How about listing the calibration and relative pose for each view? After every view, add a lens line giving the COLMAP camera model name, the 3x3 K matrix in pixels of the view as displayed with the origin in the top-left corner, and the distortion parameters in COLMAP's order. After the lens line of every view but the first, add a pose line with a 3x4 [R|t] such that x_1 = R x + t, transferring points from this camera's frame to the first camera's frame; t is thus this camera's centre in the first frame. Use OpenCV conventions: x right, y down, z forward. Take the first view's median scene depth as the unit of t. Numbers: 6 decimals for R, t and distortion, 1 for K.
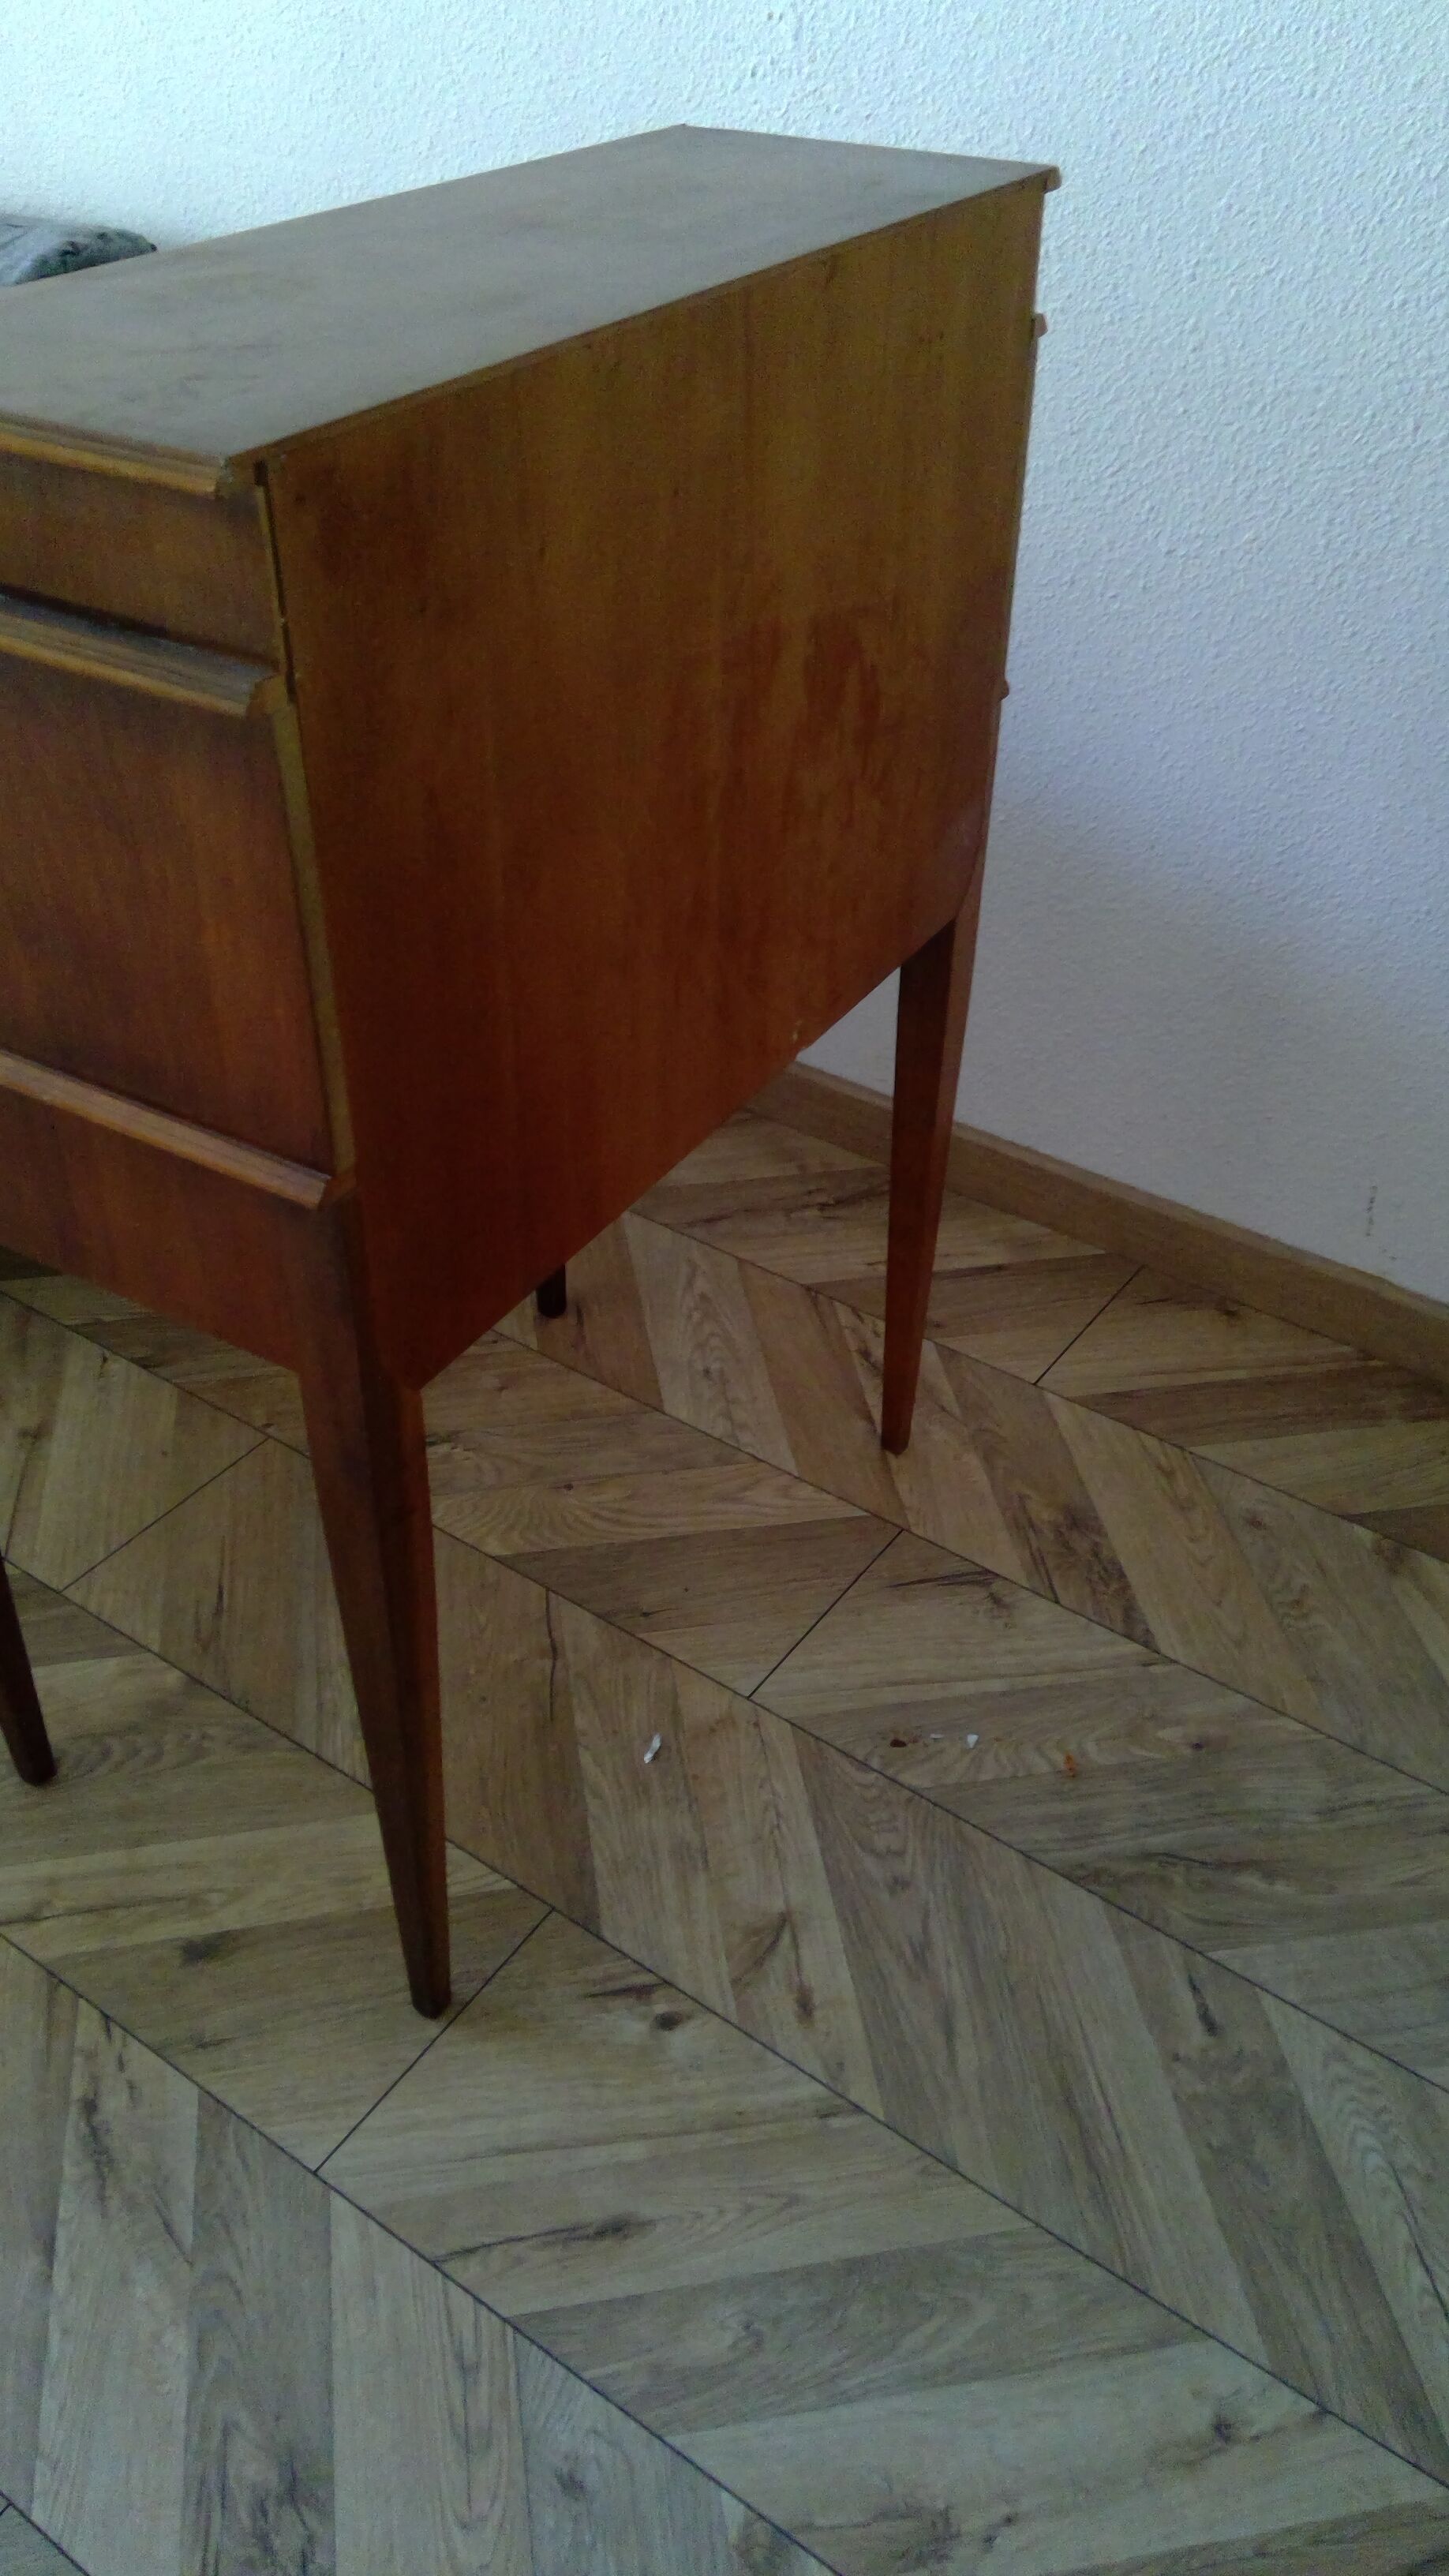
lens RADIAL K [[2062.5, 0, 711.8], [0, 2062.5, 1278.2], [0, 0, 1]] dist [0.081355, -0.056485]
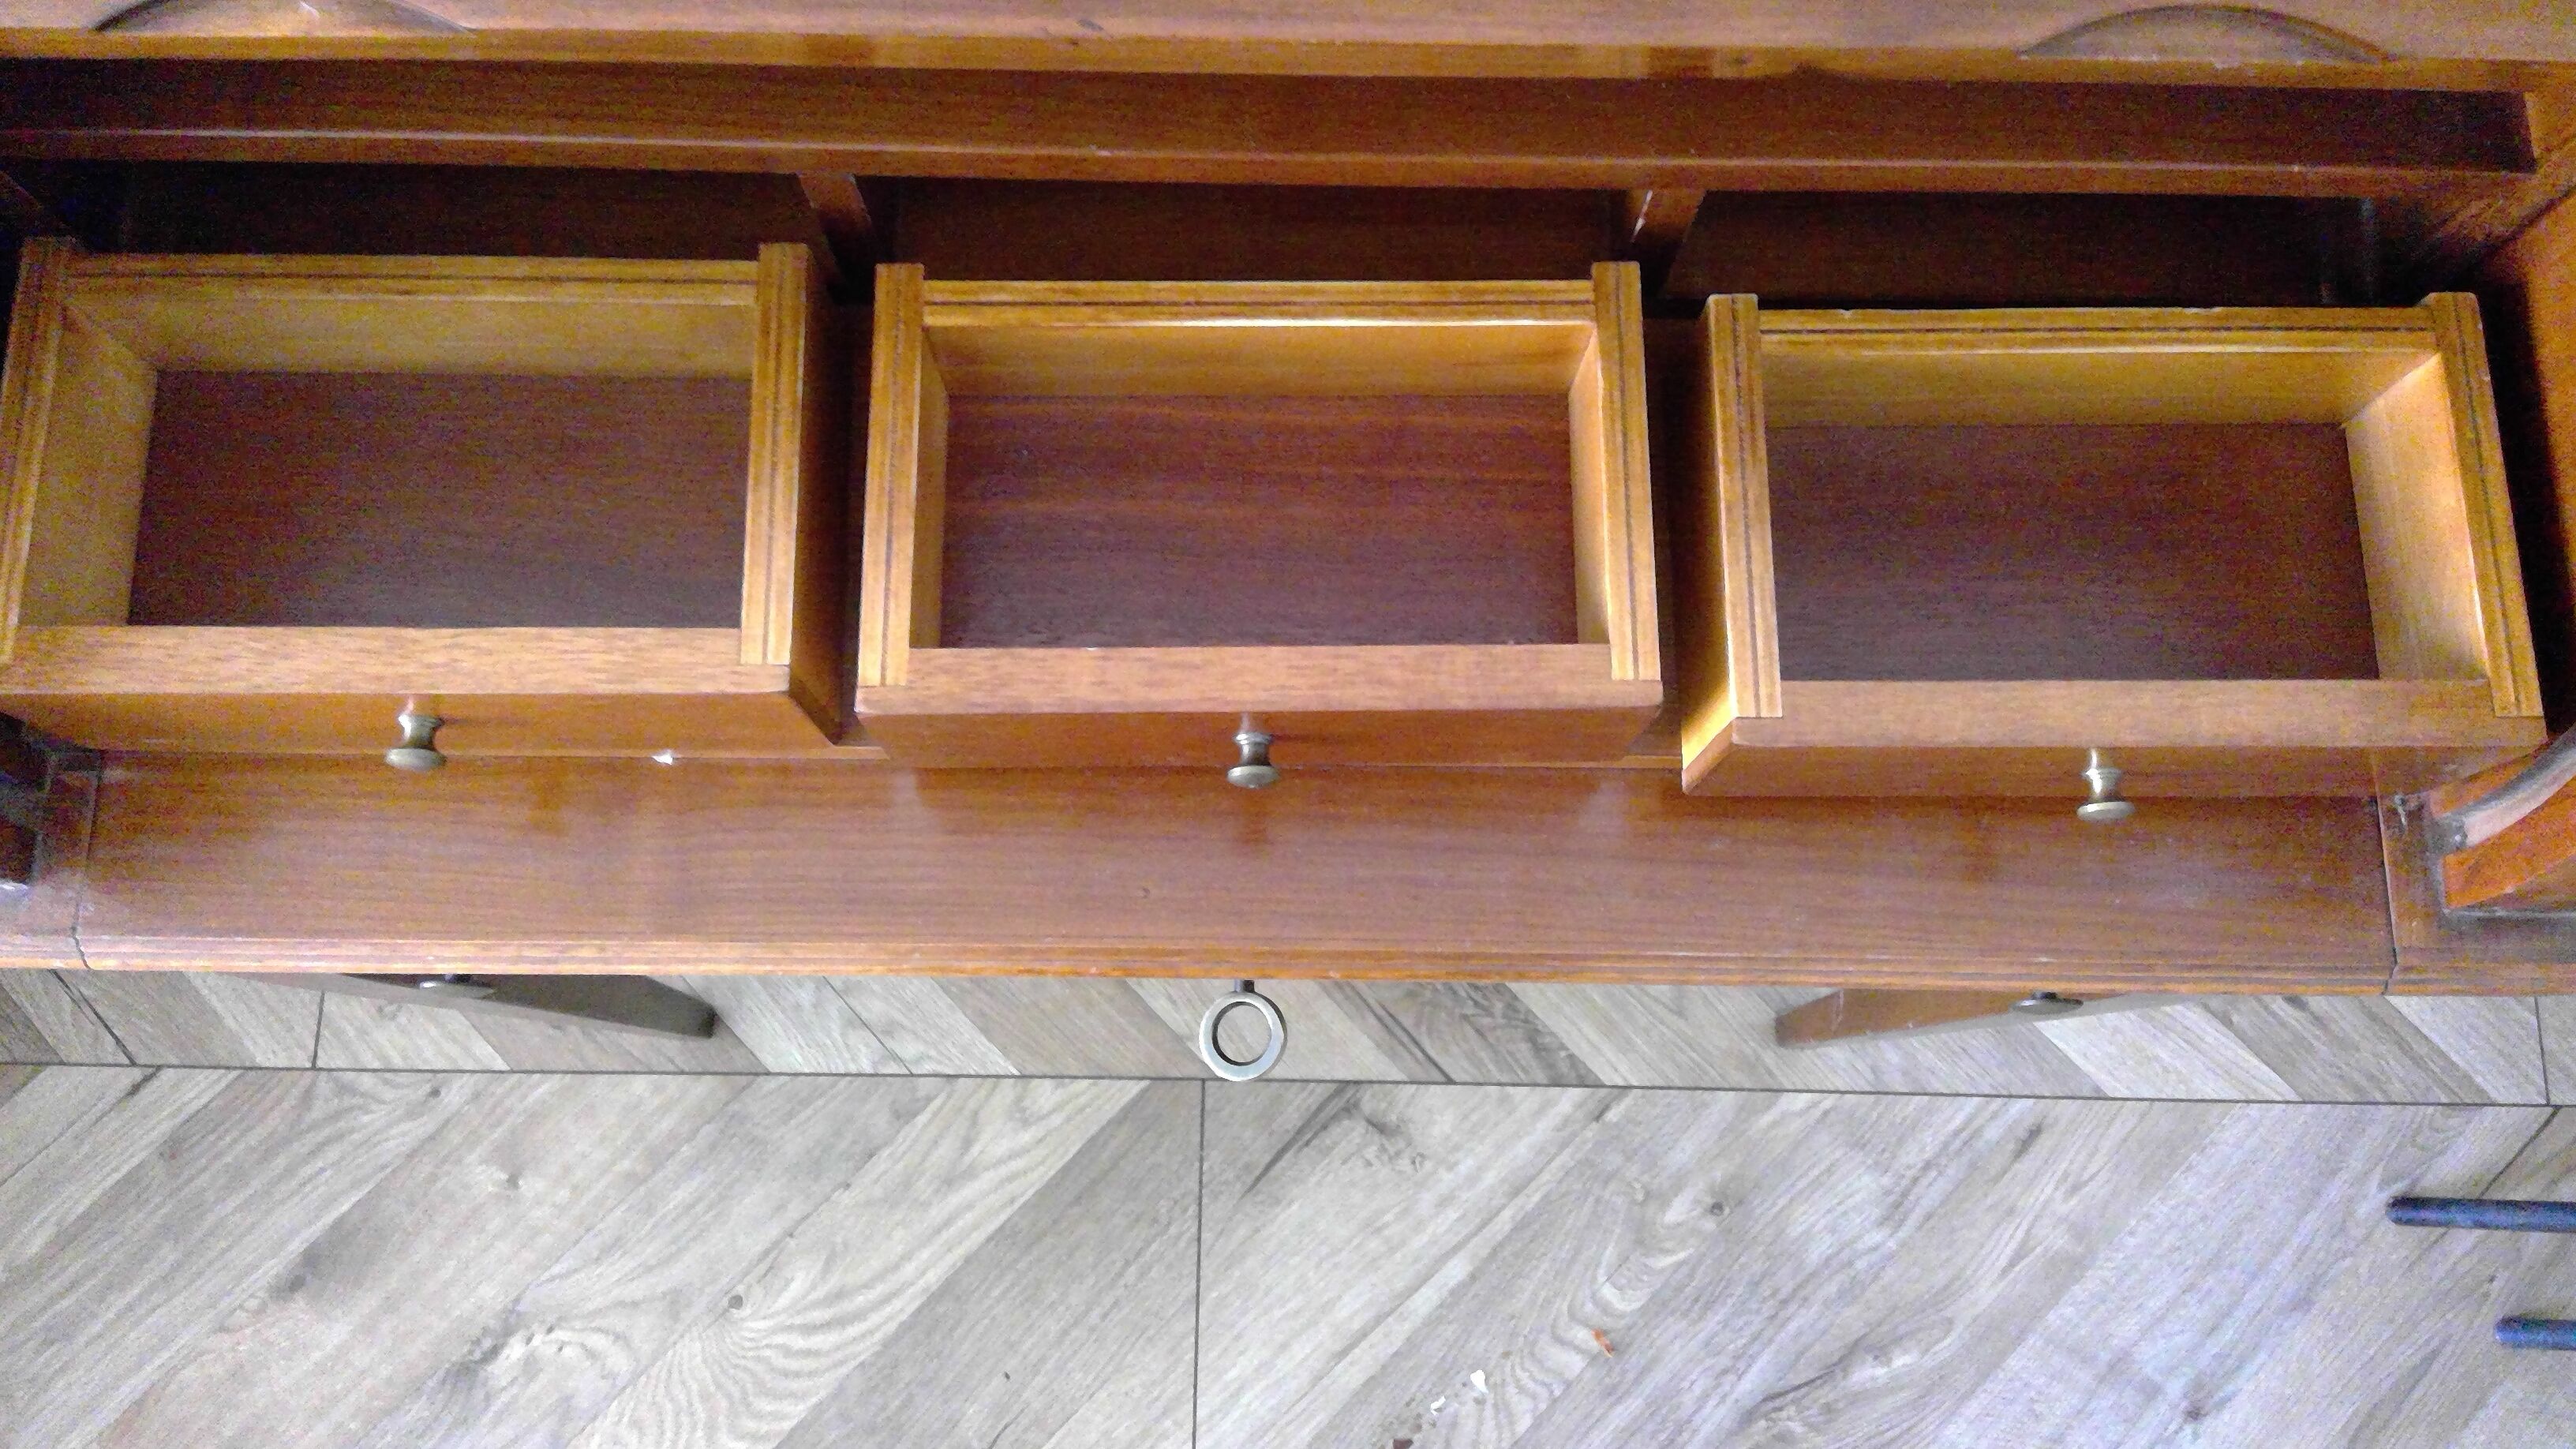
lens RADIAL K [[2072.8, 0, 1288.6], [0, 2072.8, 710.4], [0, 0, 1]] dist [0.114395, -0.201513]
pose [[0.822034, -0.551572, 0.141524, 0.088650], [0.337339, 0.671927, 0.659331, -0.428245], [-0.458762, -0.494250, 0.738413, 0.550005]]
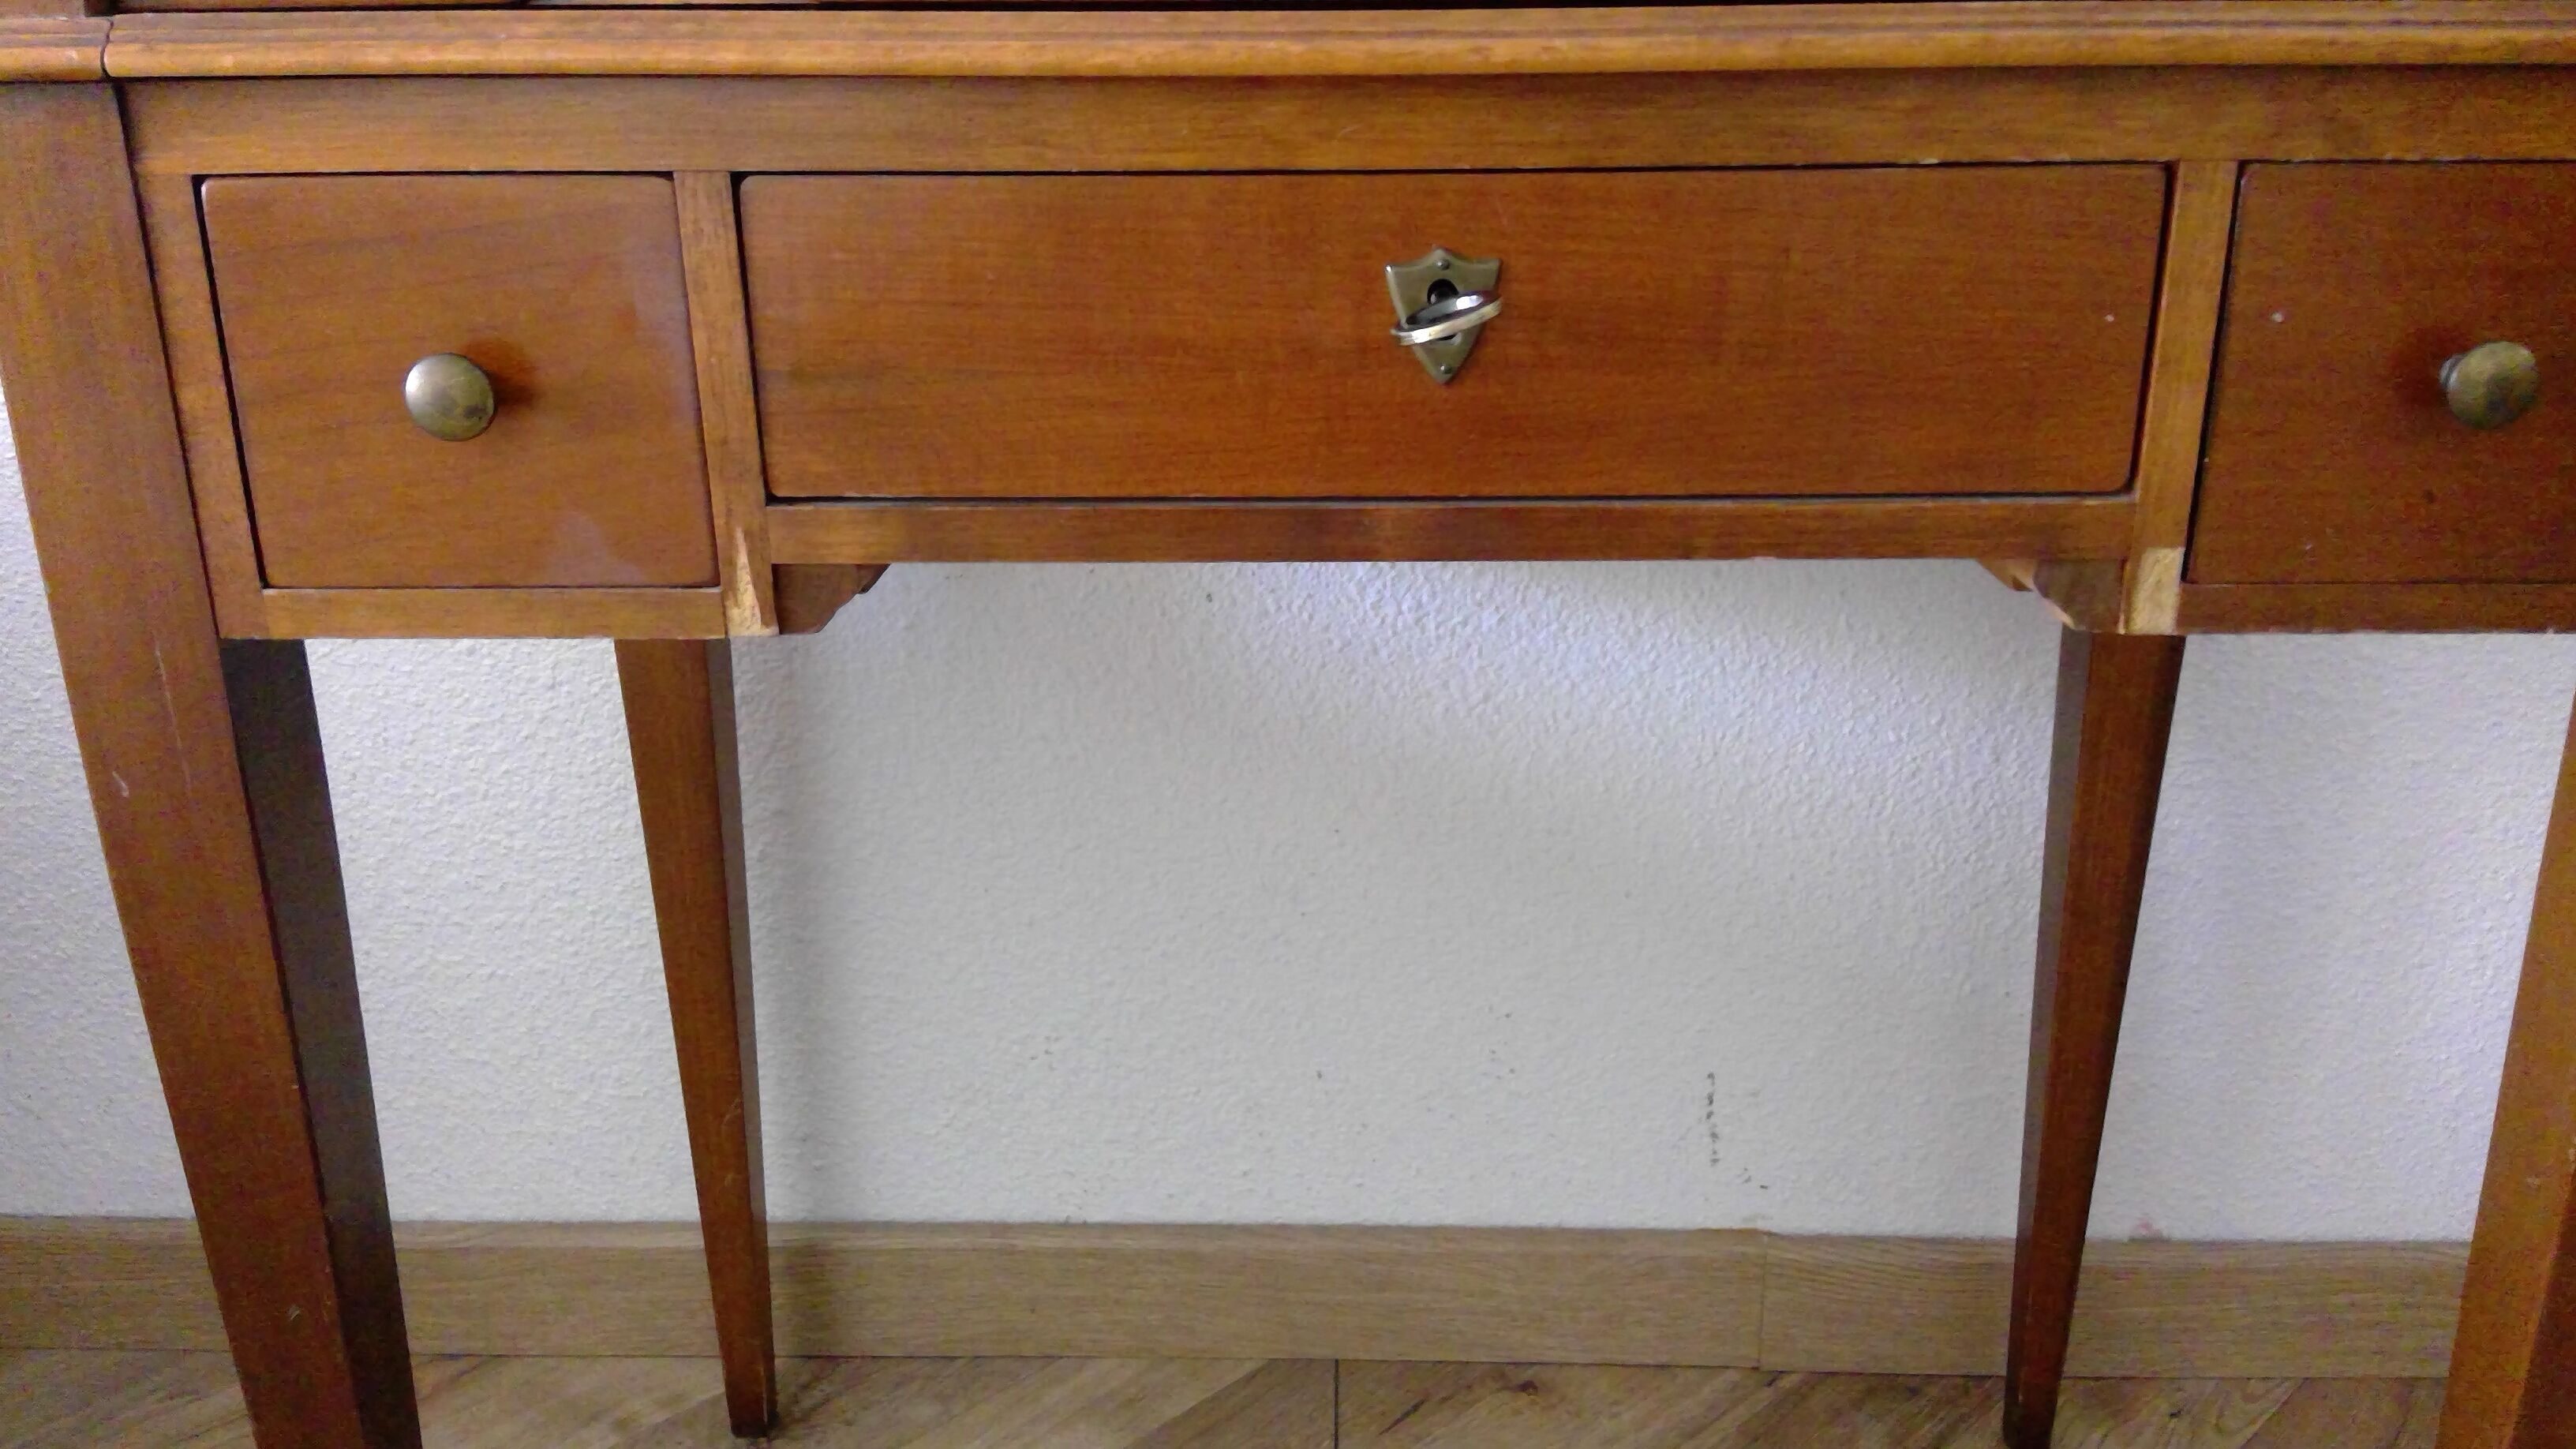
lens RADIAL K [[2072.8, 0, 1279.6], [0, 2072.8, 700.1], [0, 0, 1]] dist [0.114395, -0.201513]
pose [[0.828659, -0.191340, 0.526035, -0.071635], [0.352656, 0.908258, -0.225167, -0.054721], [-0.434693, 0.372096, 0.820114, 0.593986]]
